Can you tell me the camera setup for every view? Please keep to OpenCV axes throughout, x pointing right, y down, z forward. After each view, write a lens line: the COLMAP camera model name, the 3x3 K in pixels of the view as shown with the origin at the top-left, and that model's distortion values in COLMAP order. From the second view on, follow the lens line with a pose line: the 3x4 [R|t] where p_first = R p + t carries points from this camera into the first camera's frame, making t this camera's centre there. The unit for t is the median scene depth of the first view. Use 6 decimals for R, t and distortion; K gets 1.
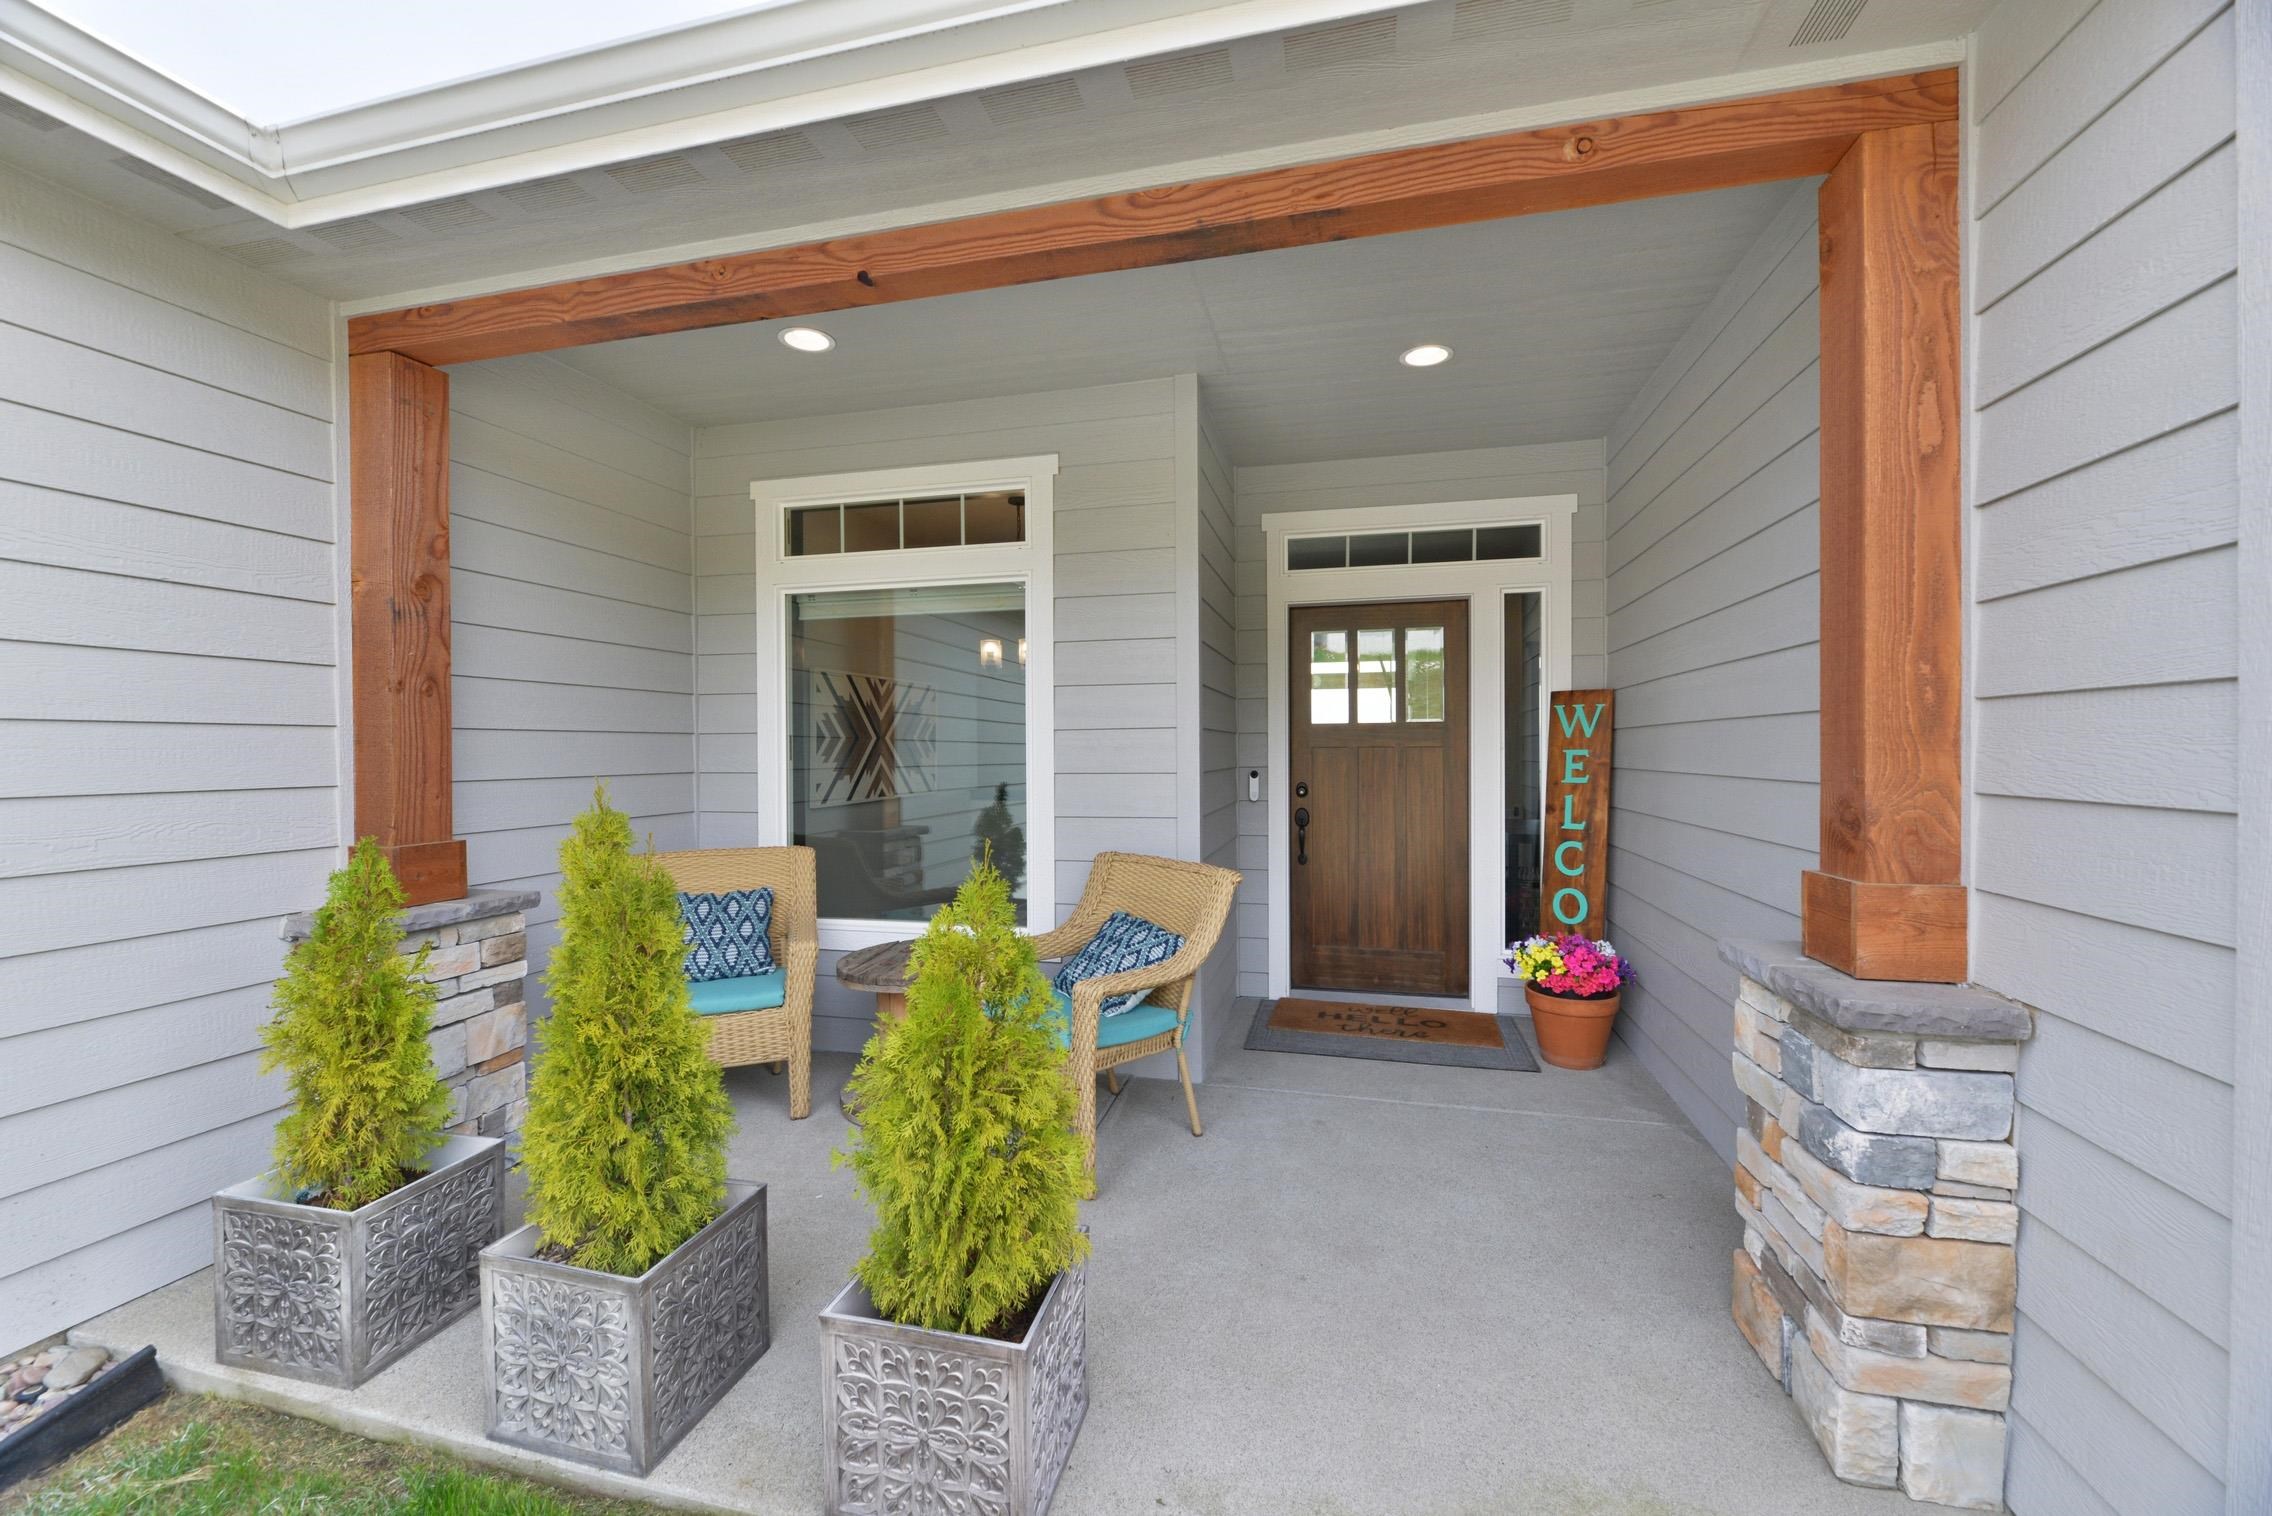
lens RADIAL K [[927.7, 0, 1127.7], [0, 927.7, 763.4], [0, 0, 1]] dist [-0.002533, -0.001372]
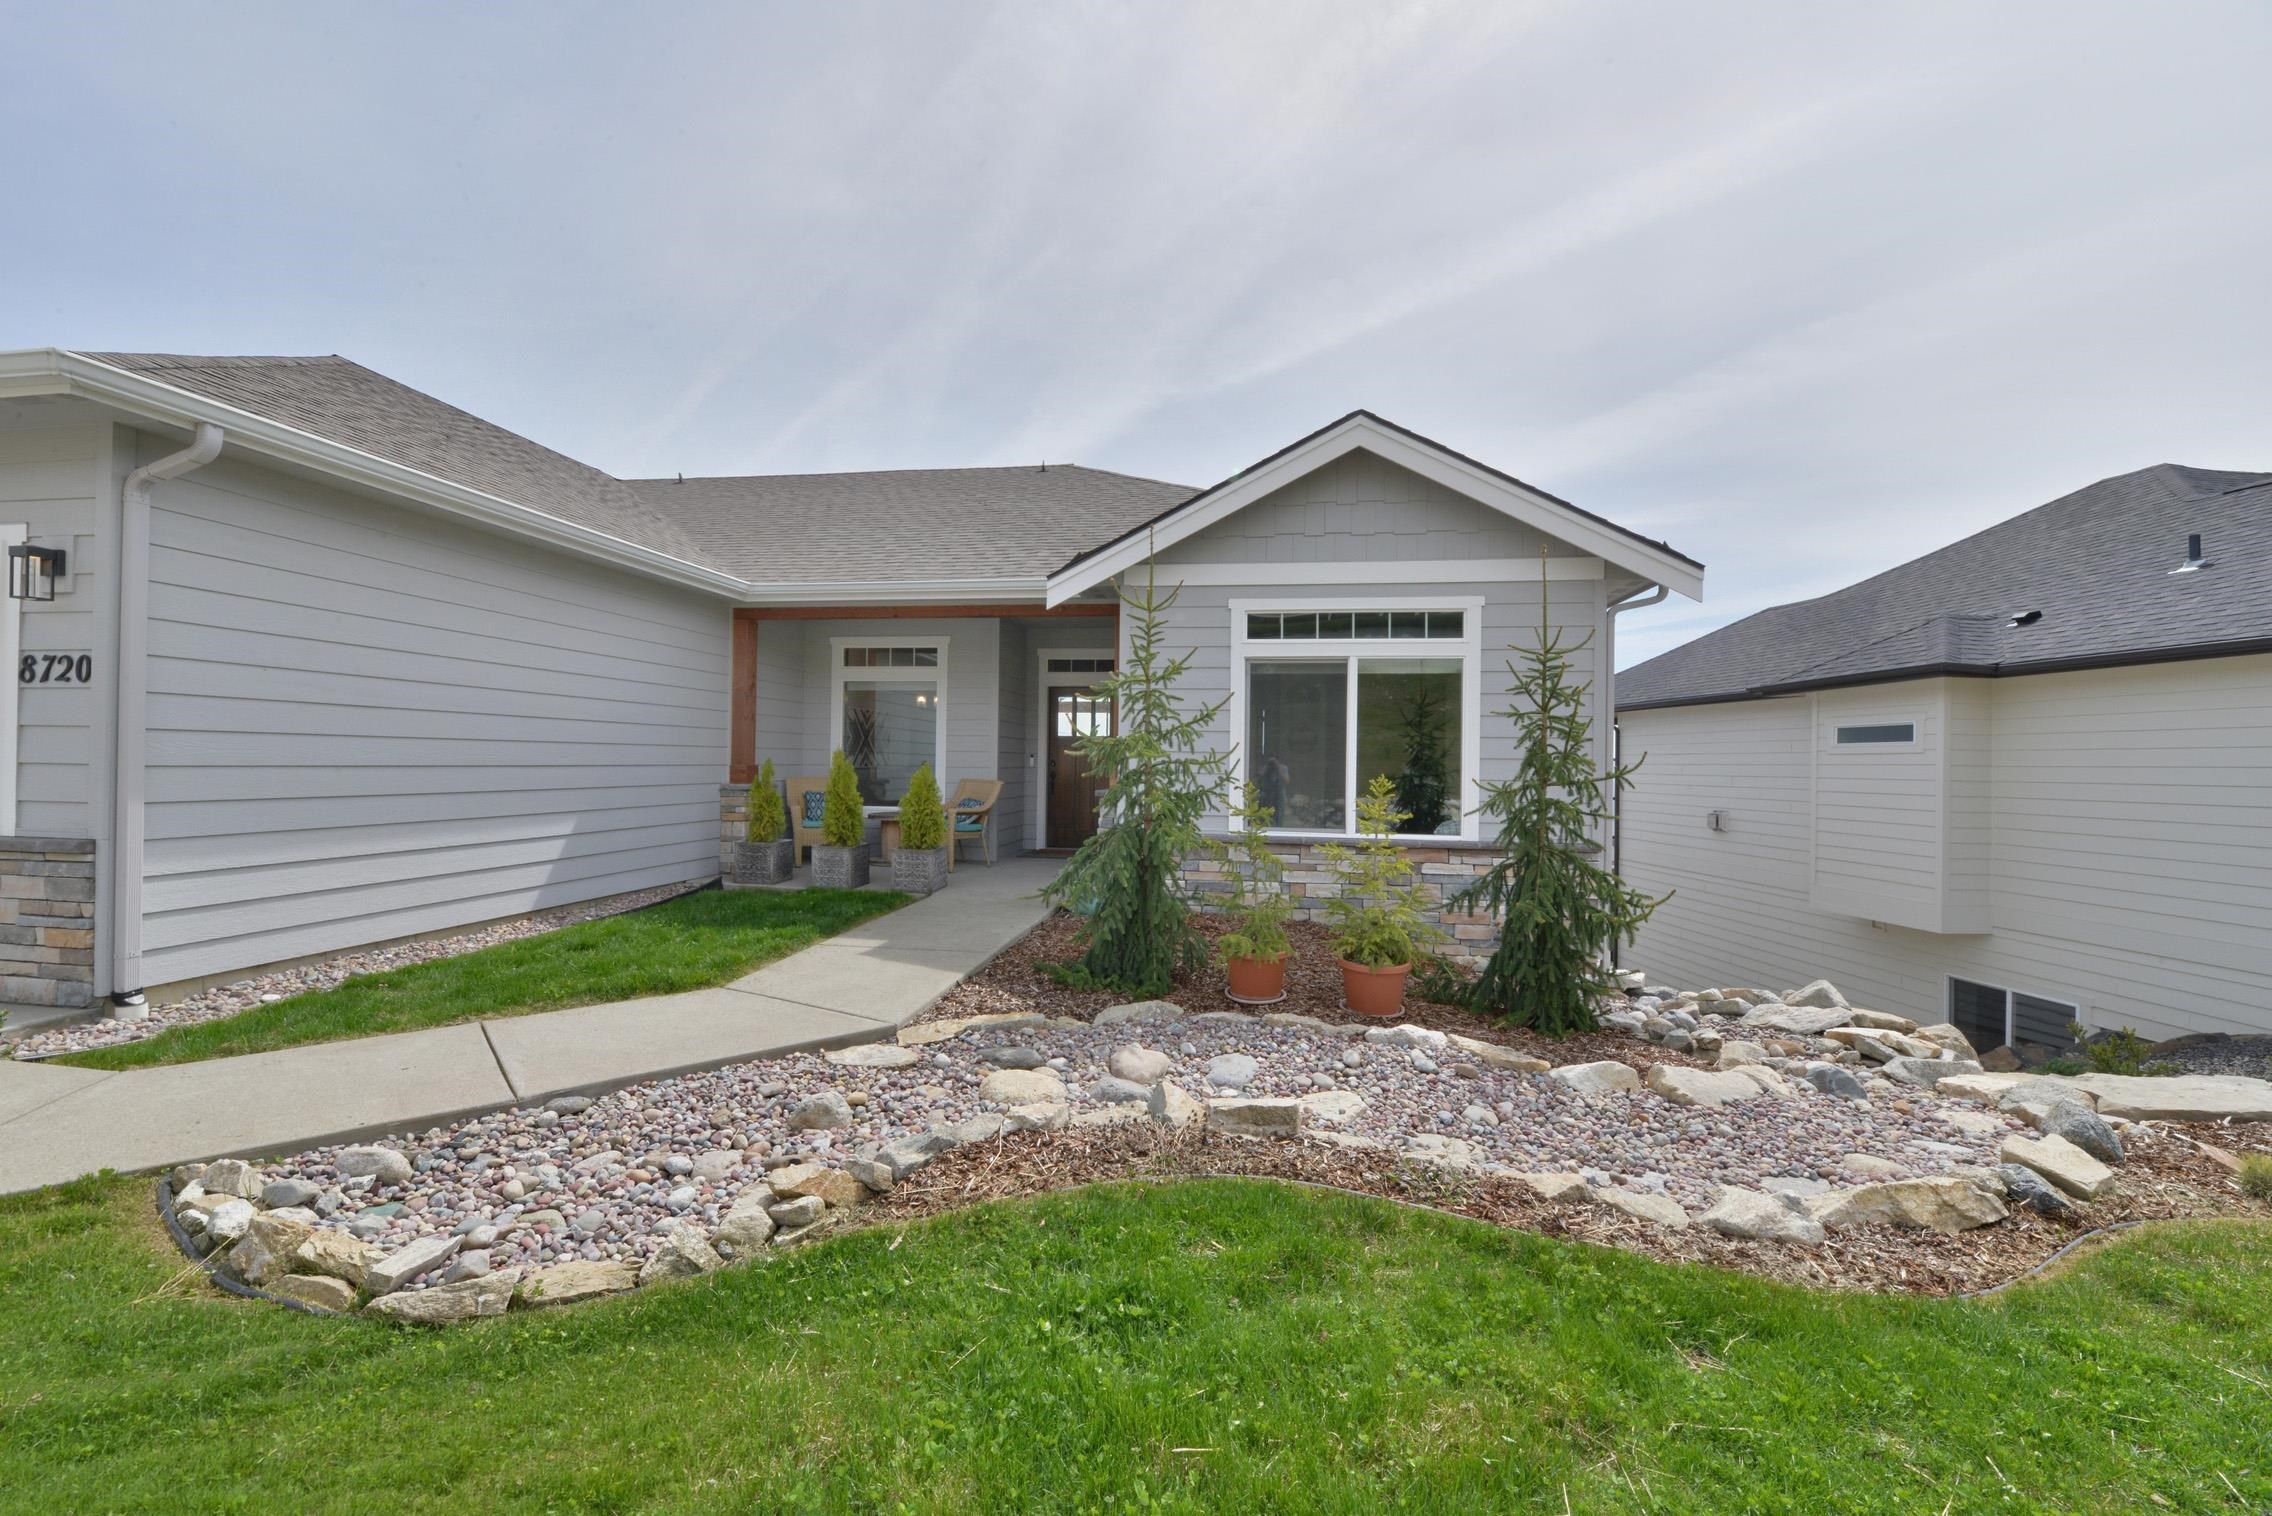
lens RADIAL K [[927.7, 0, 1129.8], [0, 927.7, 758.7], [0, 0, 1]] dist [-0.002533, -0.001372]
pose [[0.995260, 0.020634, 0.095031, 0.184301], [-0.019002, 0.999657, -0.018040, 0.065630], [-0.095370, 0.016149, 0.995311, -1.631038]]
